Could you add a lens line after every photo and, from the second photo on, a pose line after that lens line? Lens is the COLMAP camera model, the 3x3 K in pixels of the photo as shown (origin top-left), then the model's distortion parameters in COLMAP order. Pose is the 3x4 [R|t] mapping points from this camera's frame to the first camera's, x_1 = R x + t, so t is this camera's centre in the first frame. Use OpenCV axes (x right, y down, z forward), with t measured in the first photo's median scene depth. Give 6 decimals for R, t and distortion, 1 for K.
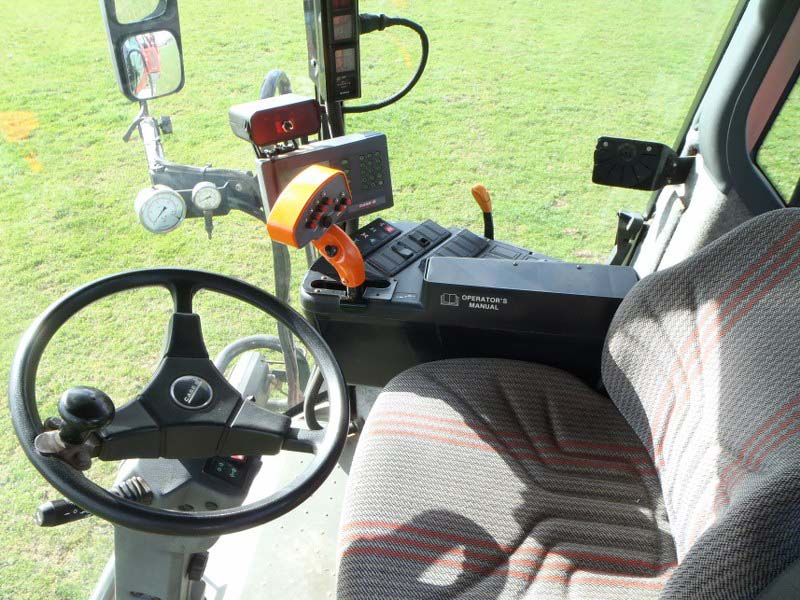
lens RADIAL K [[653.4, 0, 401.0], [0, 653.4, 300.5], [0, 0, 1]] dist [-0.030040, 0.013105]
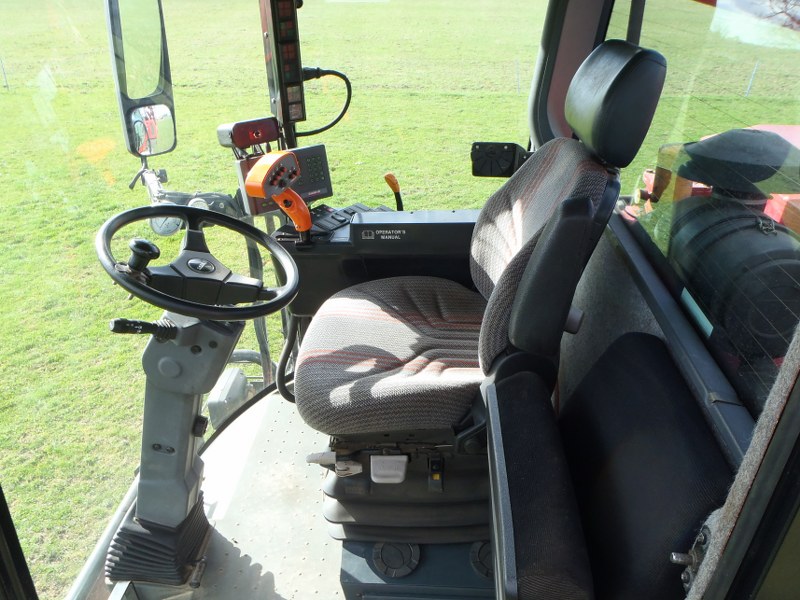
lens RADIAL K [[653.4, 0, 398.4], [0, 653.4, 300.9], [0, 0, 1]] dist [-0.030040, 0.013105]
pose [[0.997676, -0.056475, 0.038112, 0.064090], [0.061966, 0.984678, -0.163002, 0.324639], [-0.028323, 0.164985, 0.985889, -0.373622]]
